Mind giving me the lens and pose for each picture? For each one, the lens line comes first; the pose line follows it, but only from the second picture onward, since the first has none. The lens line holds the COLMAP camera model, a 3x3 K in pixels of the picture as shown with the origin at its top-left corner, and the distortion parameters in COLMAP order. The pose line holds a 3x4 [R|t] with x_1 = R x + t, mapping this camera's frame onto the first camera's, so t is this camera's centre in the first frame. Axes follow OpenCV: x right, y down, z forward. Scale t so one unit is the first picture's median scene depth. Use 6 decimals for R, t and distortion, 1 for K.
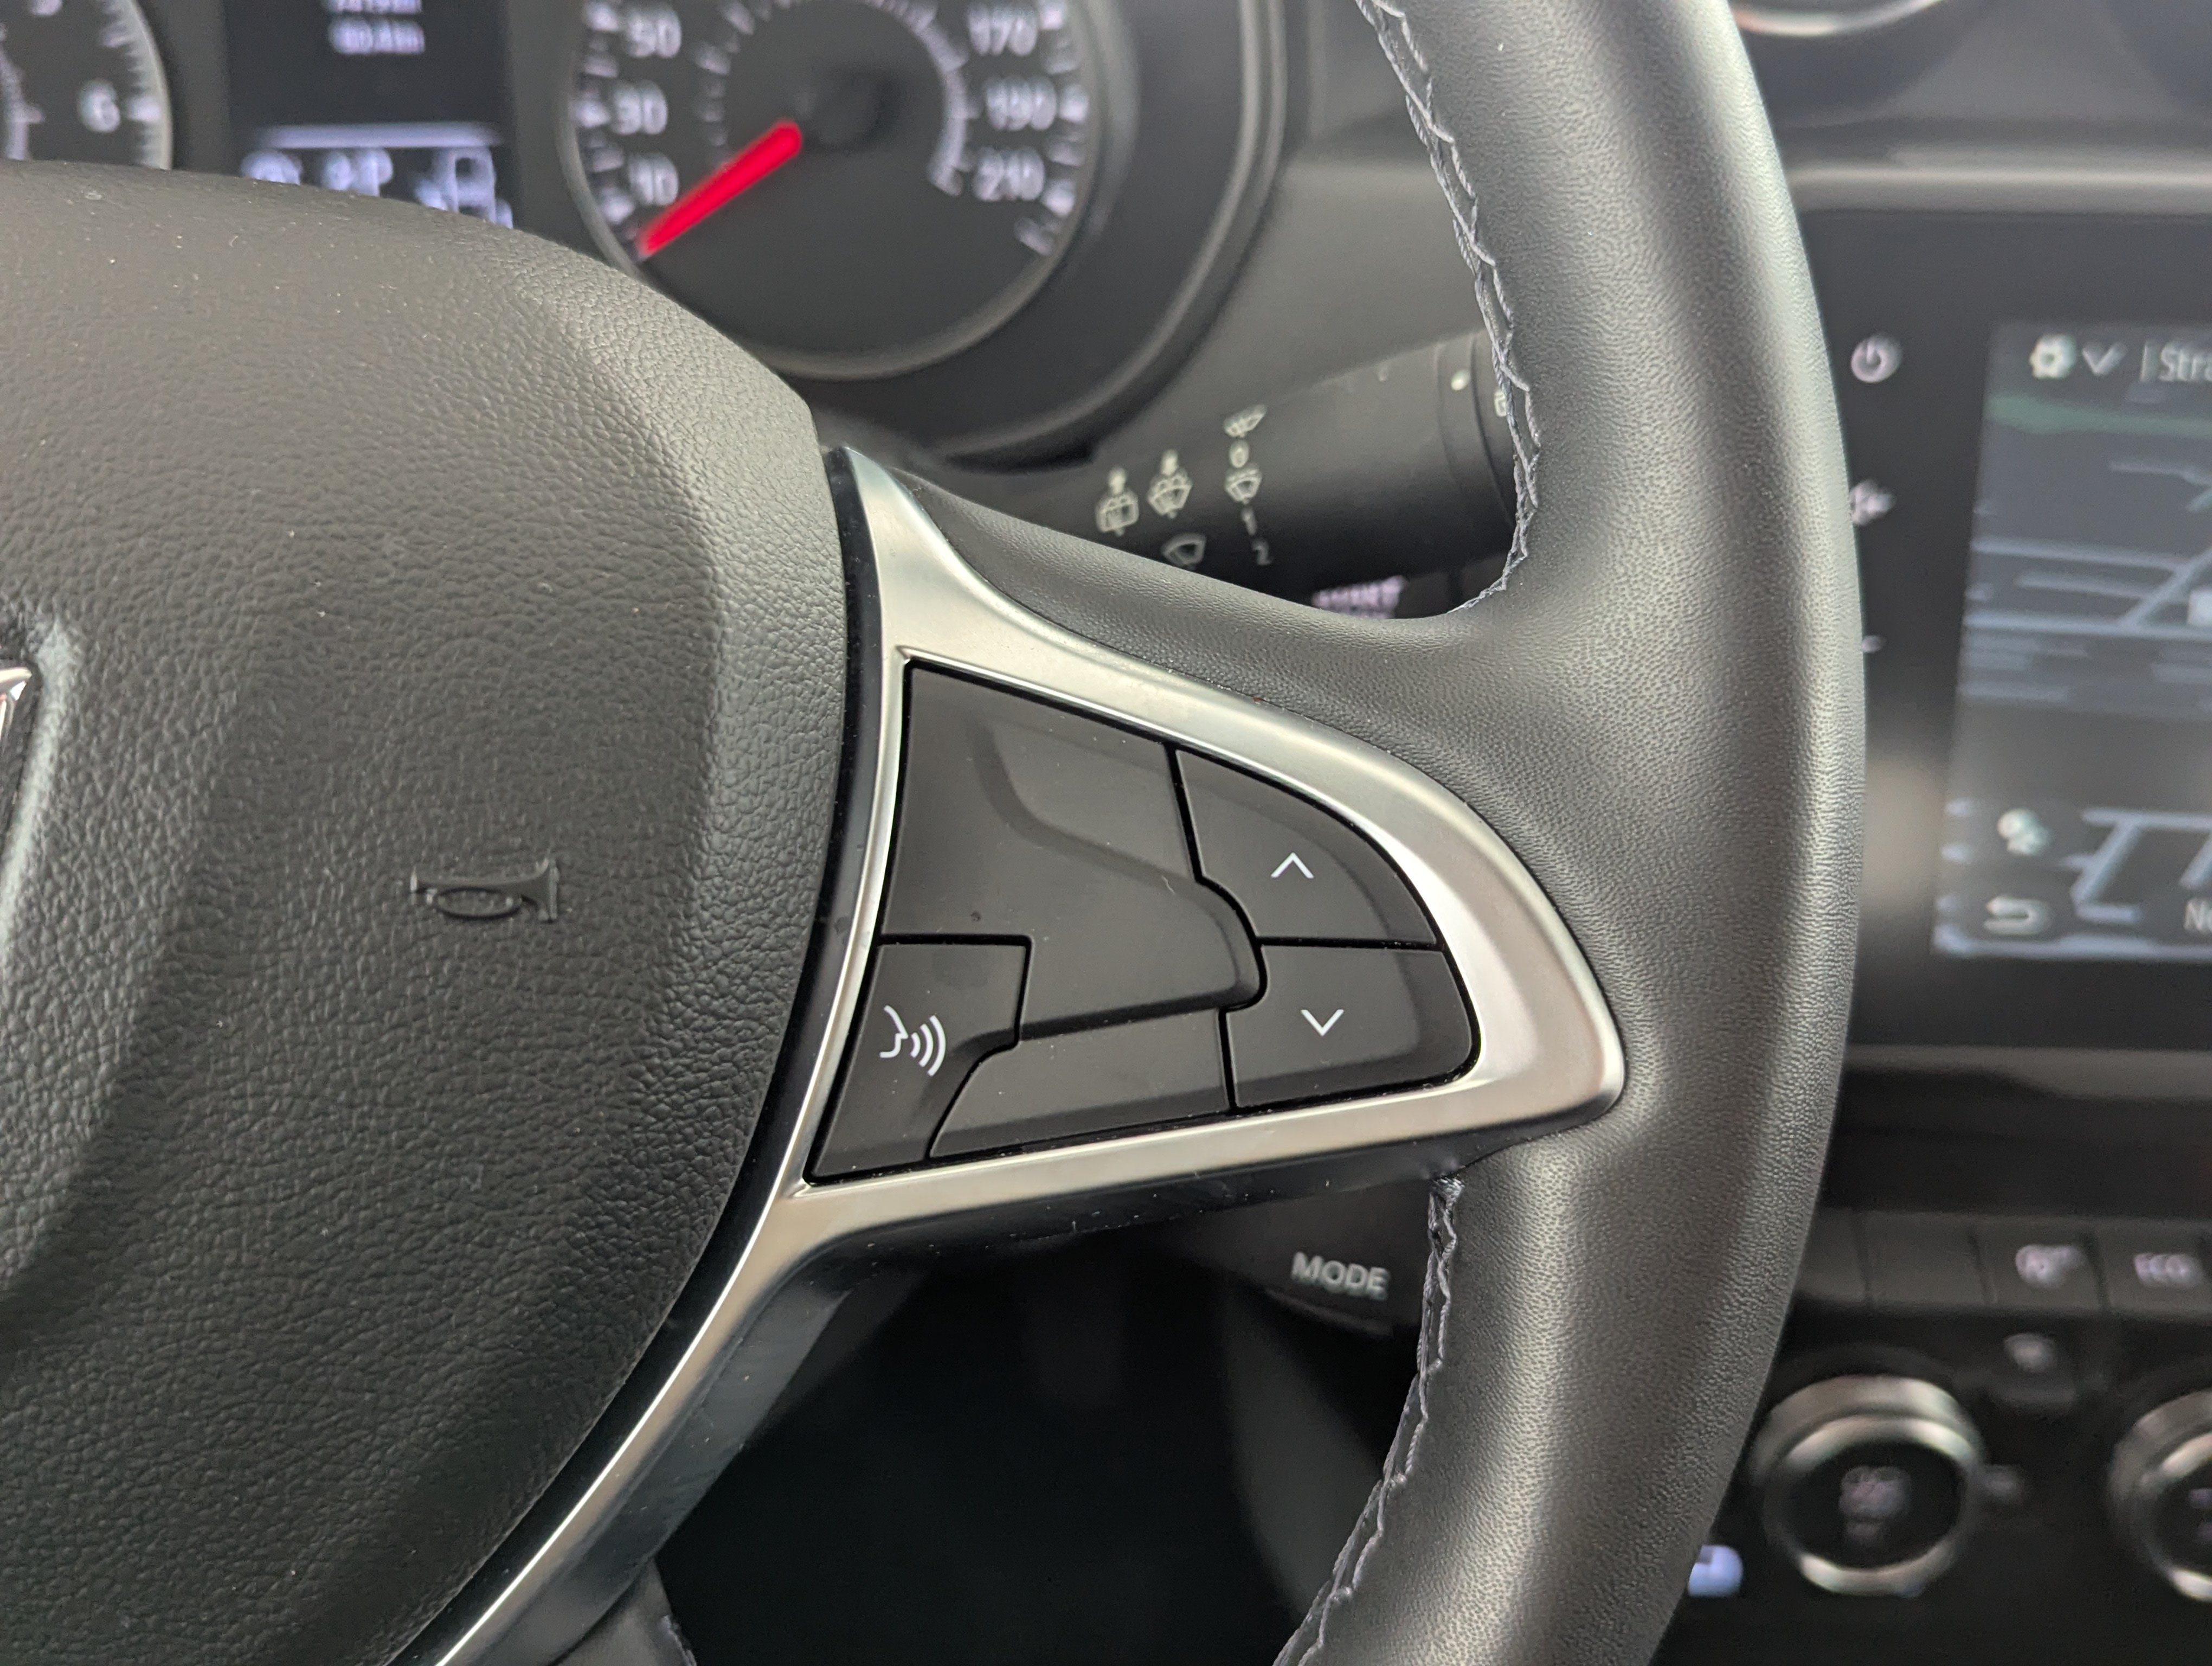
lens RADIAL K [[2147.0, 0, 1153.5], [0, 2147.0, 841.8], [0, 0, 1]] dist [-0.002508, -0.006232]
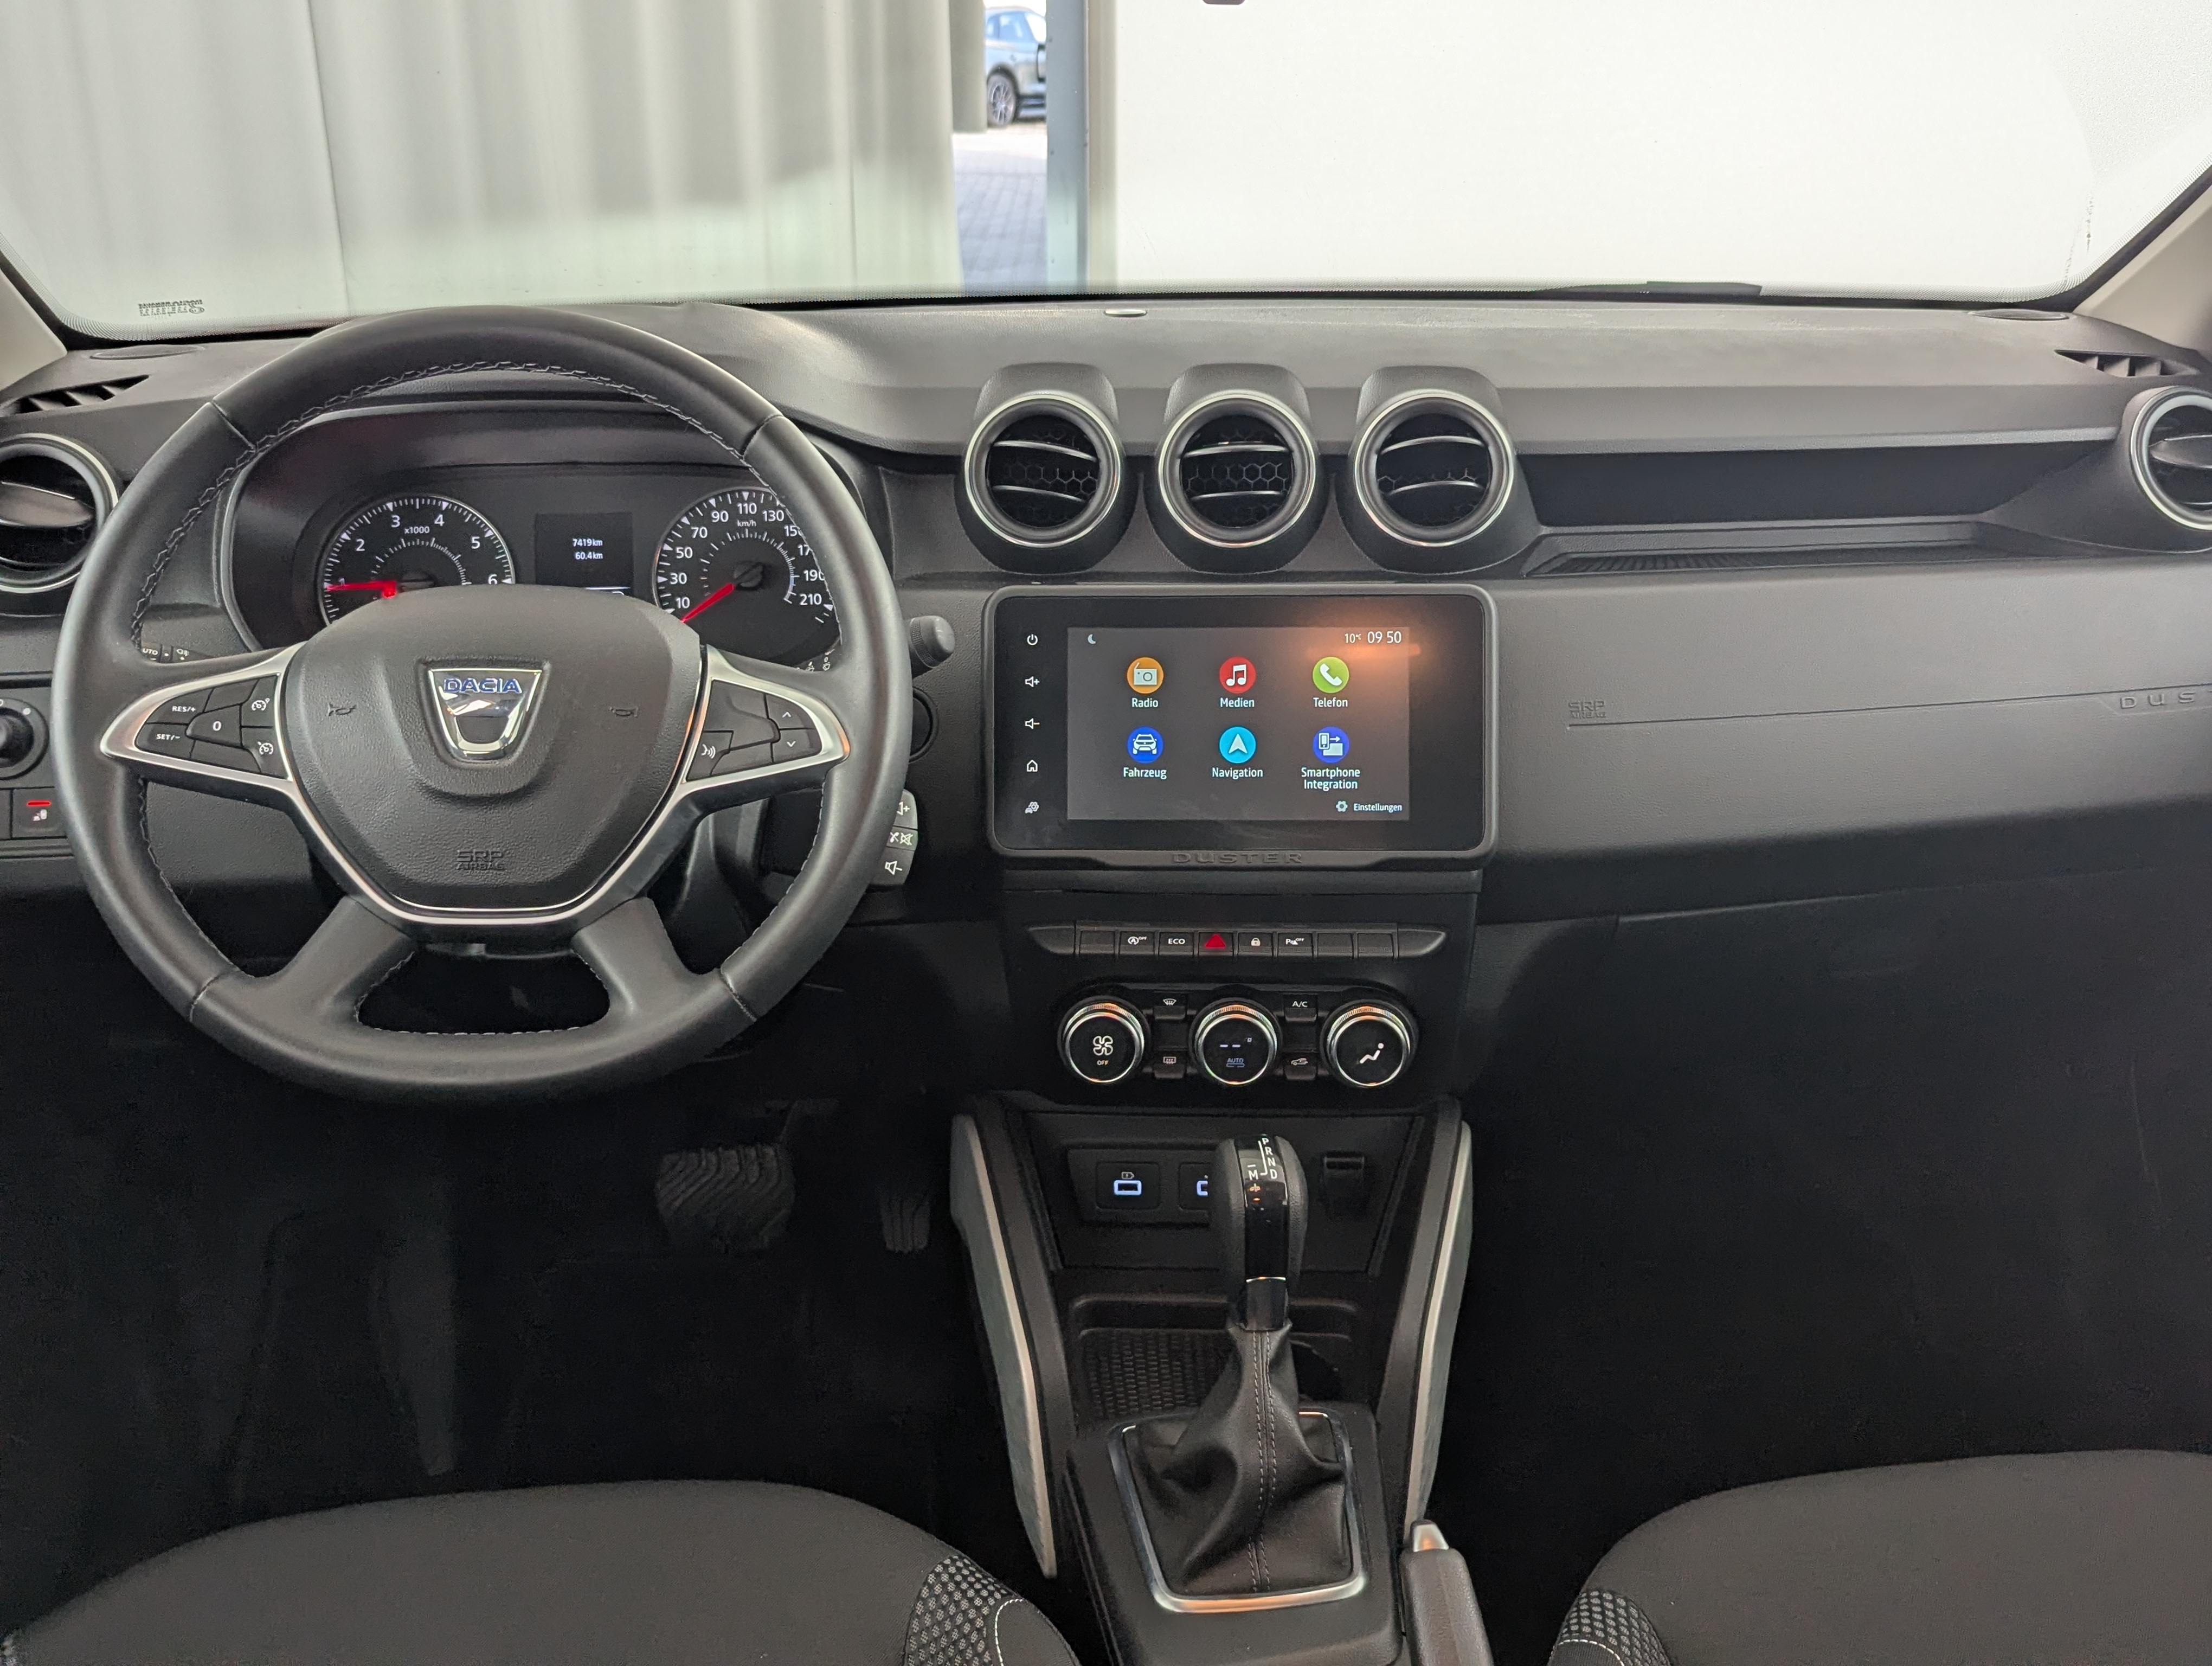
lens RADIAL K [[1993.3, 0, 1141.4], [0, 1993.3, 819.4], [0, 0, 1]] dist [0.044058, -0.017760]
pose [[0.999403, -0.016979, -0.030075, 0.572704], [0.010109, 0.976485, -0.215347, 0.701306], [0.033025, 0.214915, 0.976074, -1.916251]]
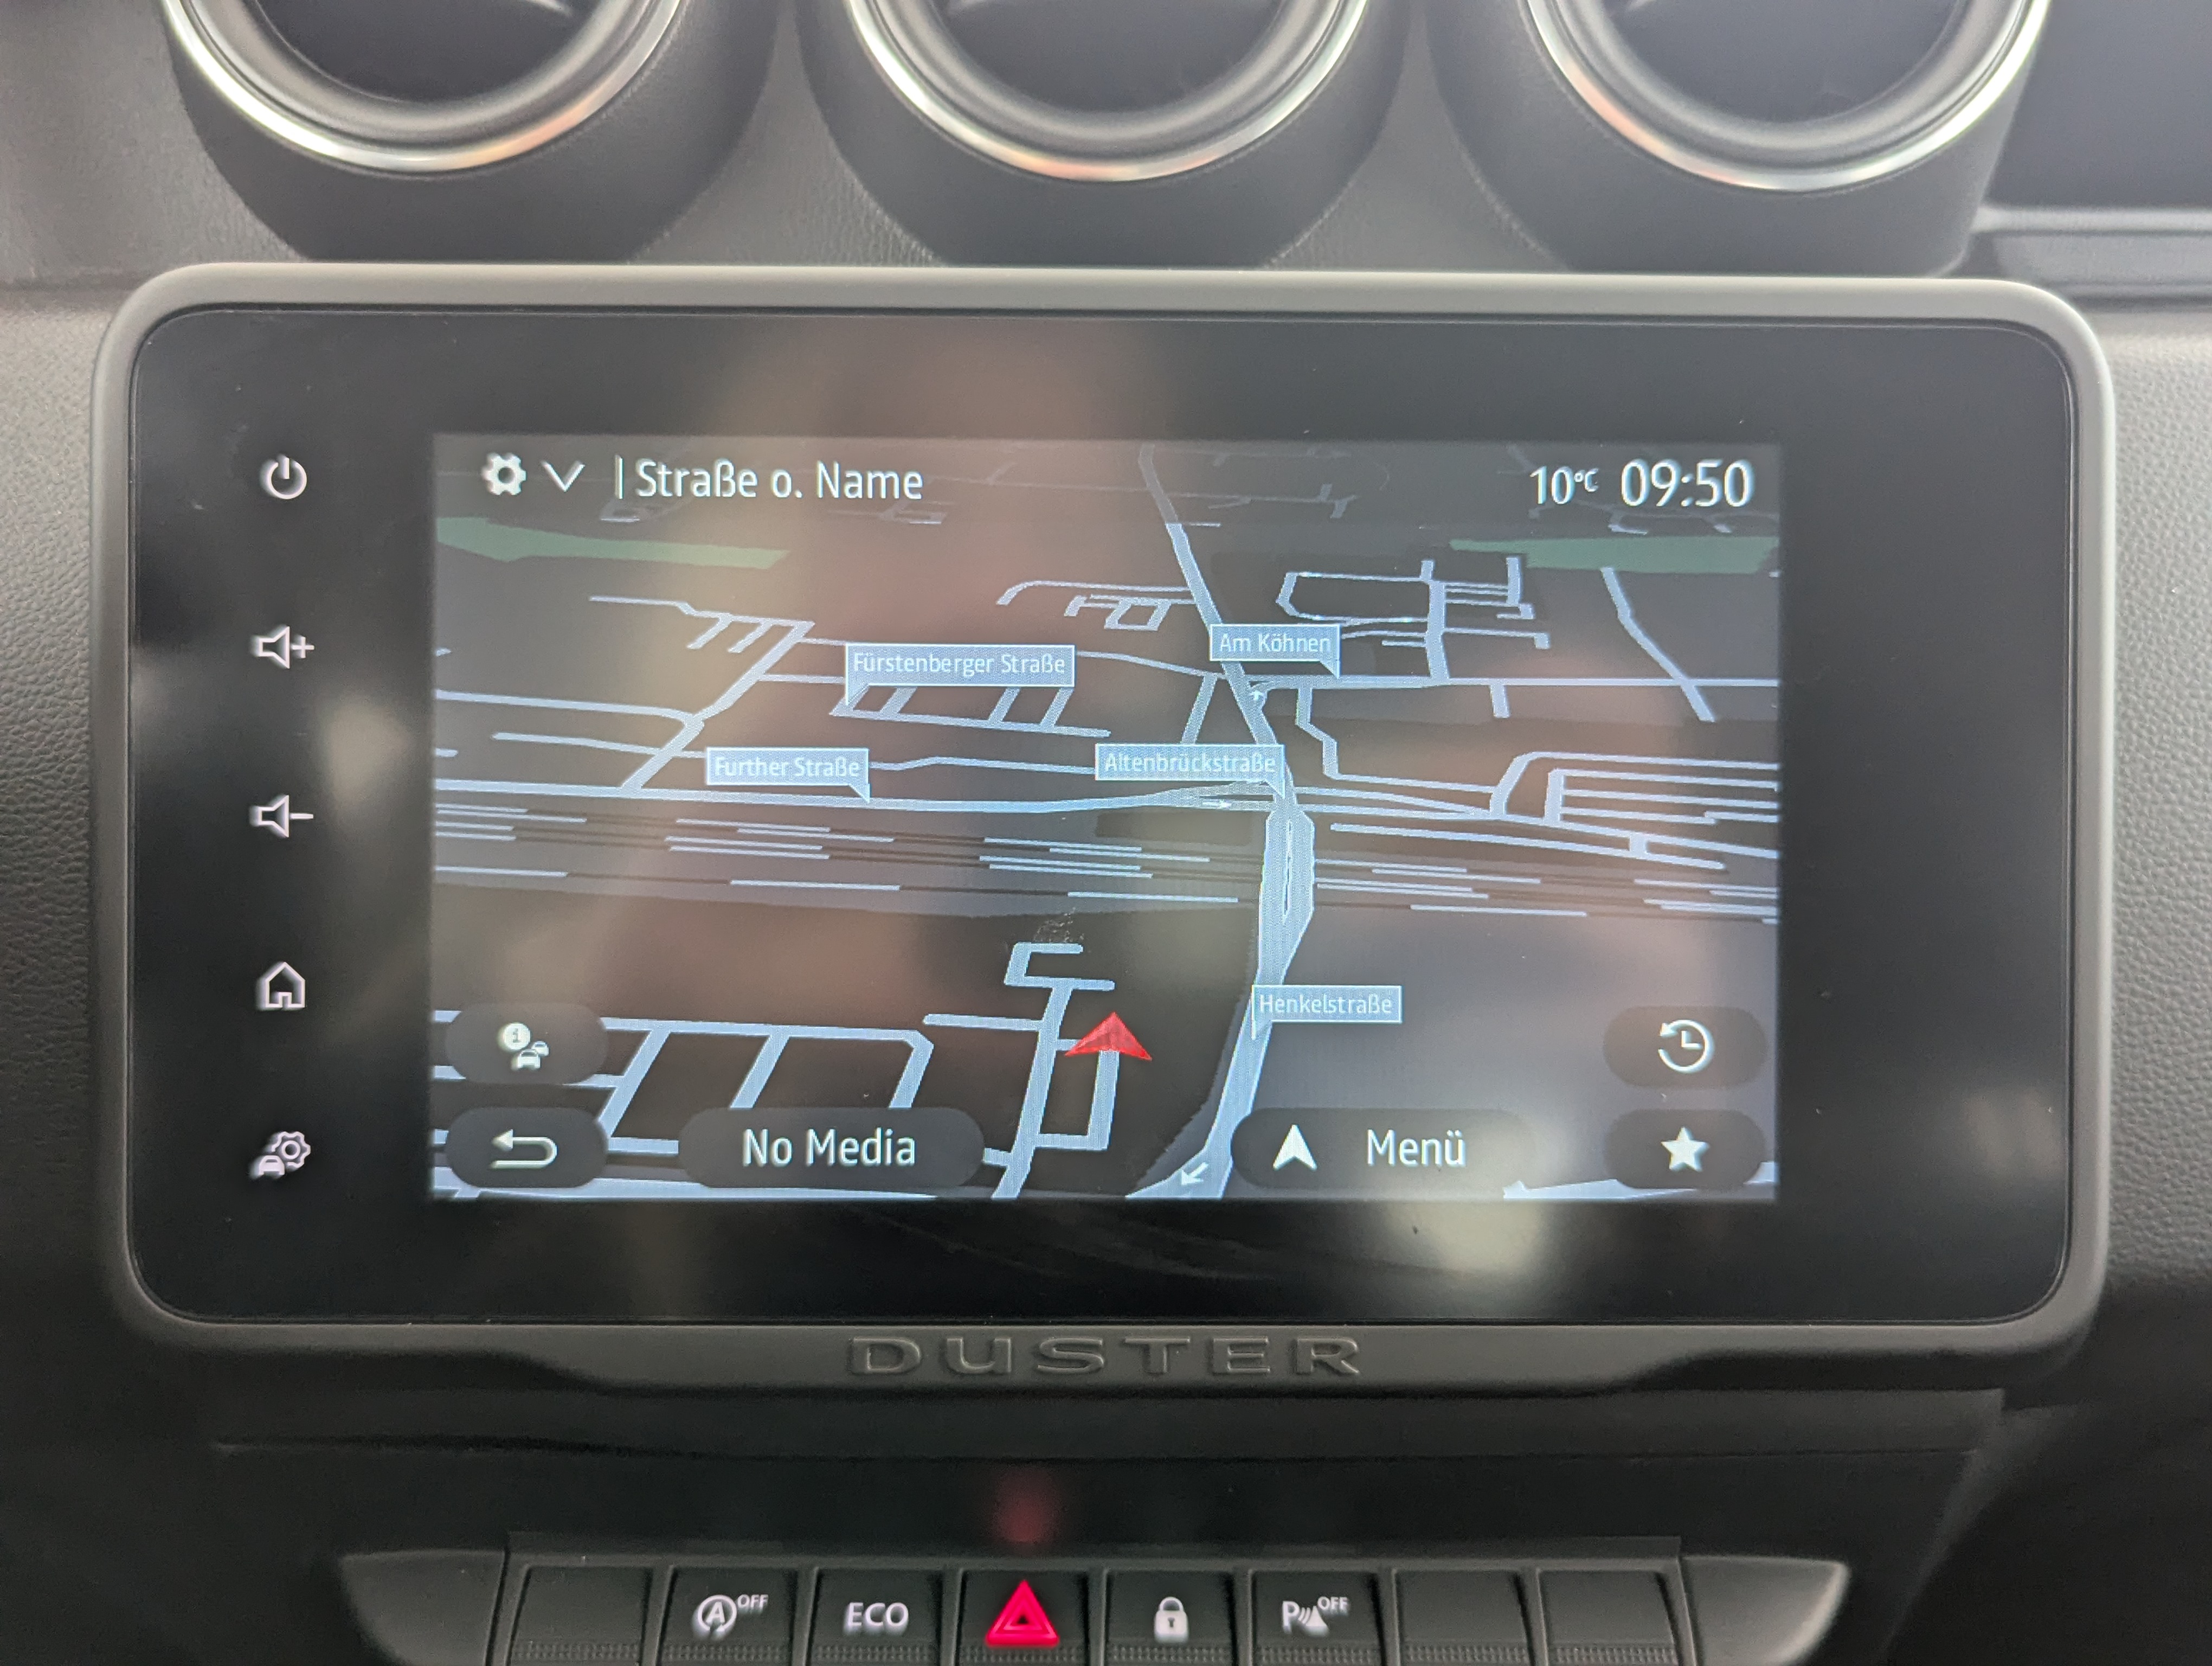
lens RADIAL K [[2043.9, 0, 1136.1], [0, 2043.9, 830.7], [0, 0, 1]] dist [0.032631, -0.014234]
pose [[0.999311, -0.013502, 0.034583, 0.613806], [0.019905, 0.981173, -0.192101, 0.069529], [-0.031338, 0.192657, 0.980766, 0.220831]]
